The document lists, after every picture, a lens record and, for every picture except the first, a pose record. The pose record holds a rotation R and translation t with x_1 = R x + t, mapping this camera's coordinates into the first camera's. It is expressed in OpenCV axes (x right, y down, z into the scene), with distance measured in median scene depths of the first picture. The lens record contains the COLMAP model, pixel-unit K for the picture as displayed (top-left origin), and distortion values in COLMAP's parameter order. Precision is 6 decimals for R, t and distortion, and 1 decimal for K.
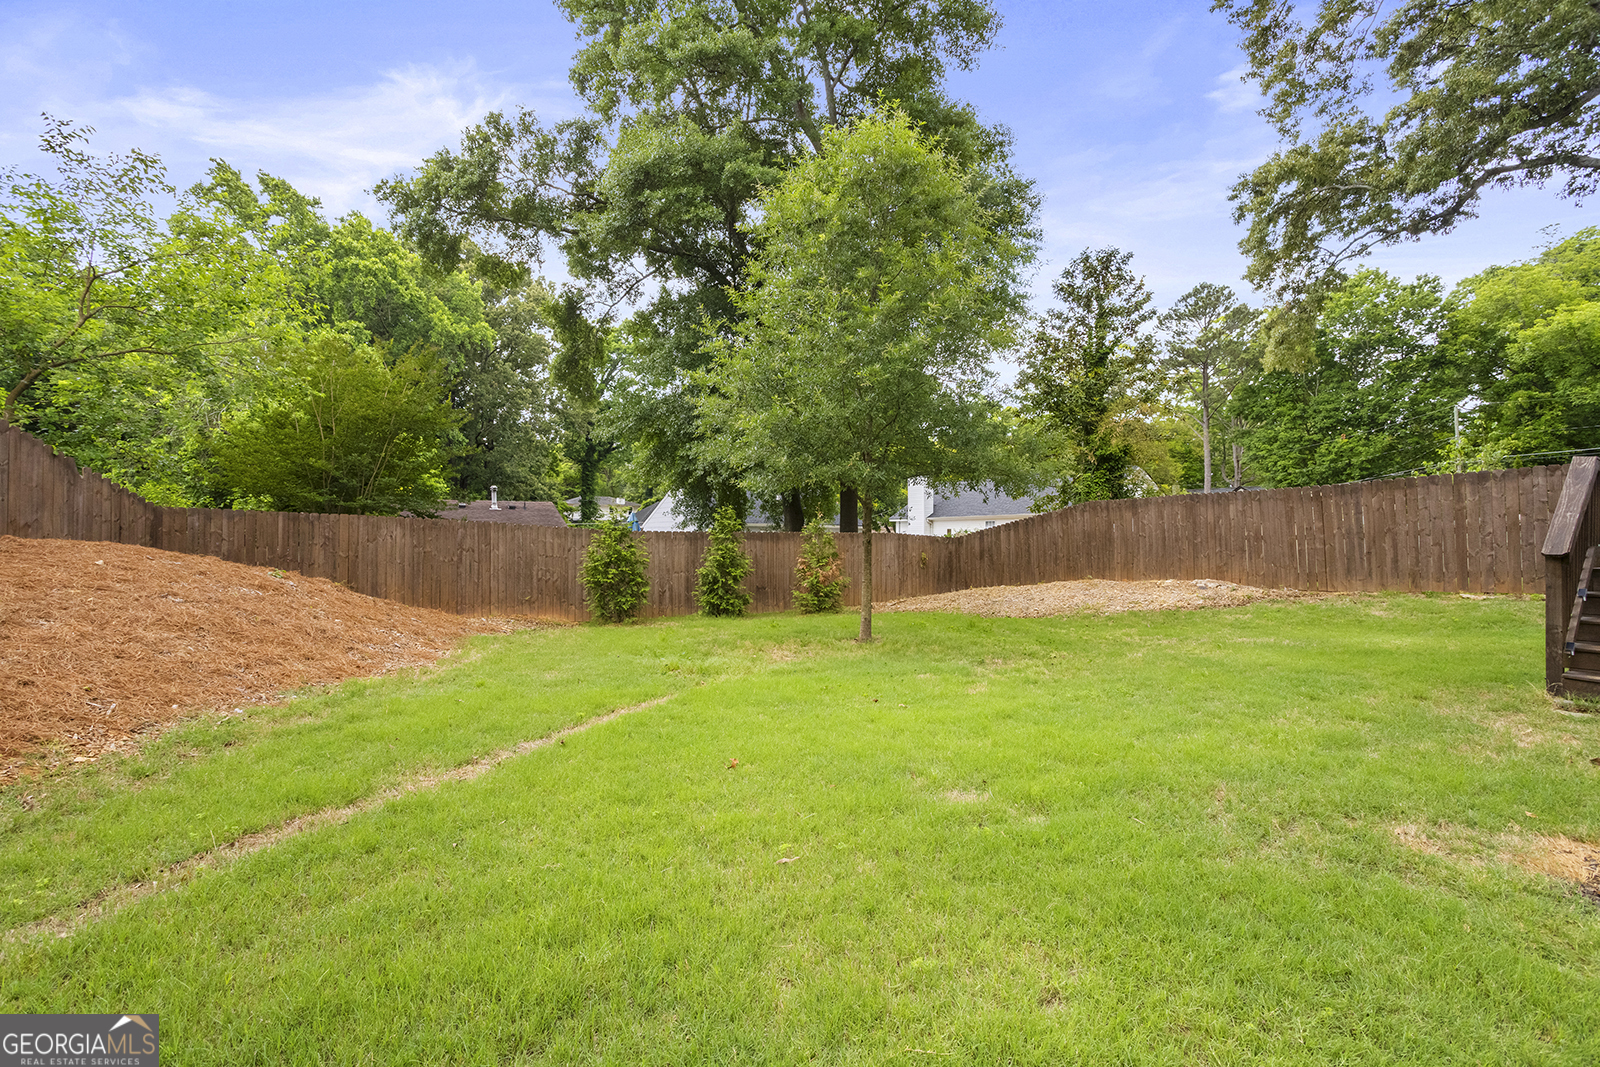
lens RADIAL K [[778.7, 0, 792.9], [0, 778.7, 532.5], [0, 0, 1]] dist [-0.004310, 0.000268]
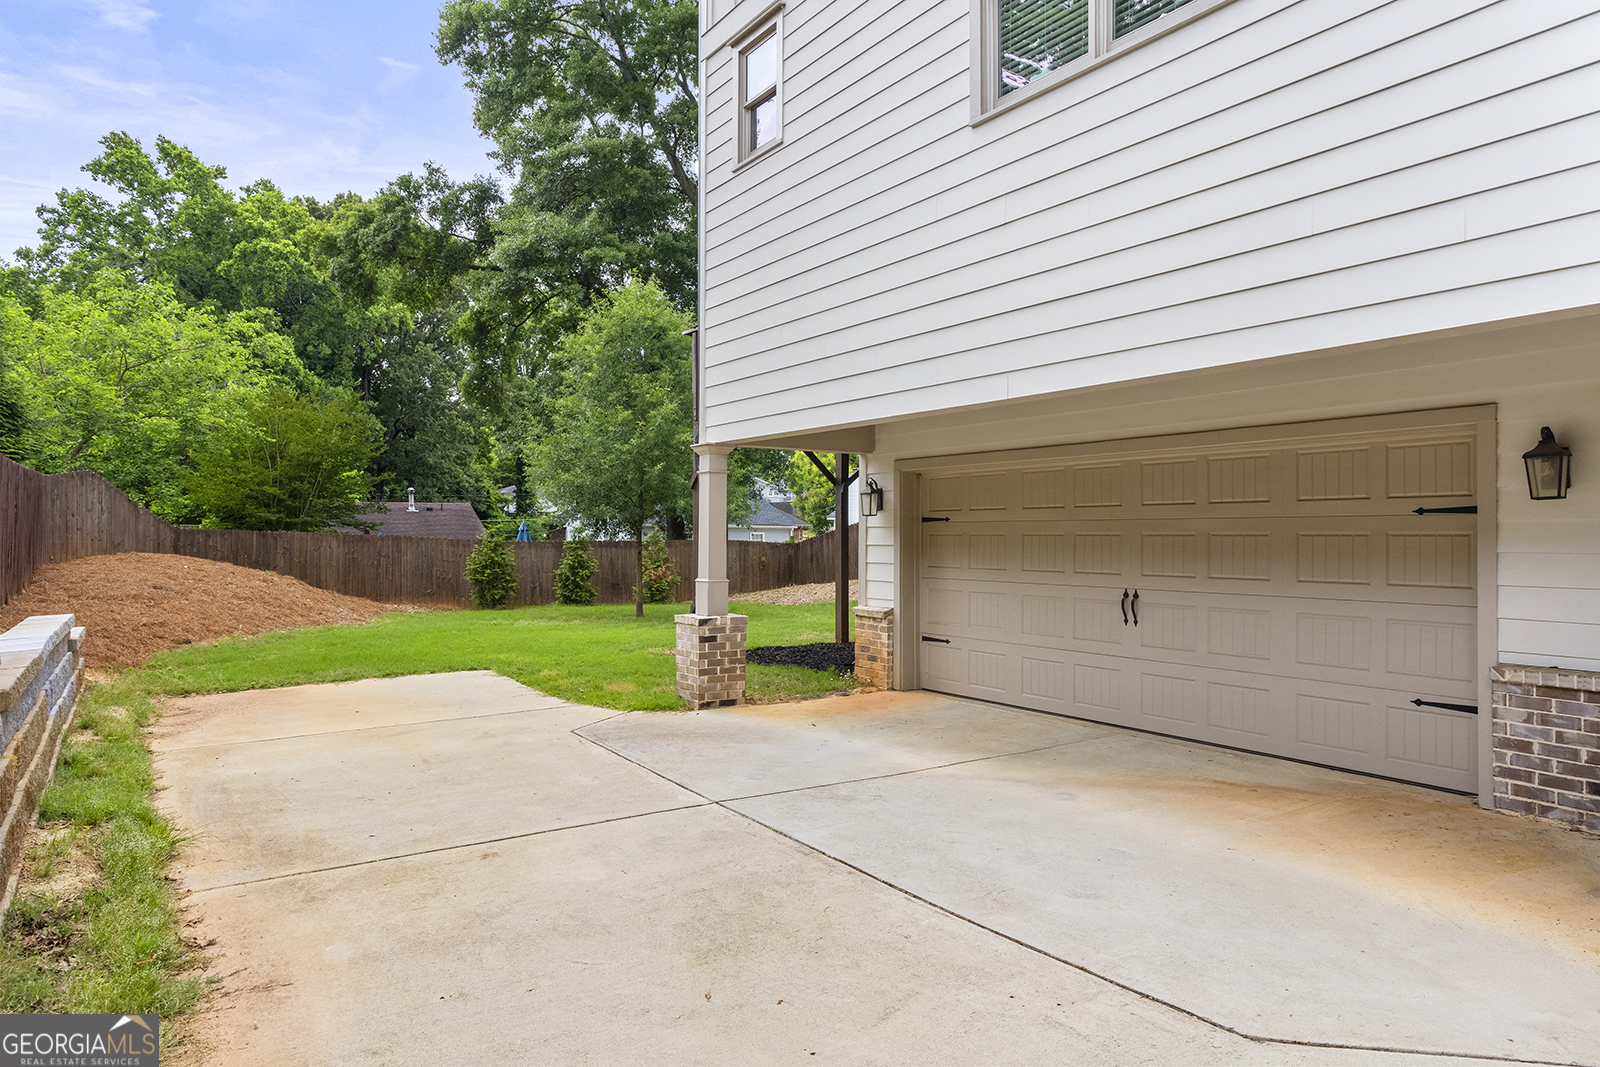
lens RADIAL K [[989.3, 0, 806.1], [0, 989.3, 537.2], [0, 0, 1]] dist [-0.008111, -0.004531]
pose [[0.999984, -0.000572, 0.005542, 0.258529], [0.000492, 0.999896, 0.014389, -0.029326], [-0.005549, -0.014386, 0.999881, -0.609276]]
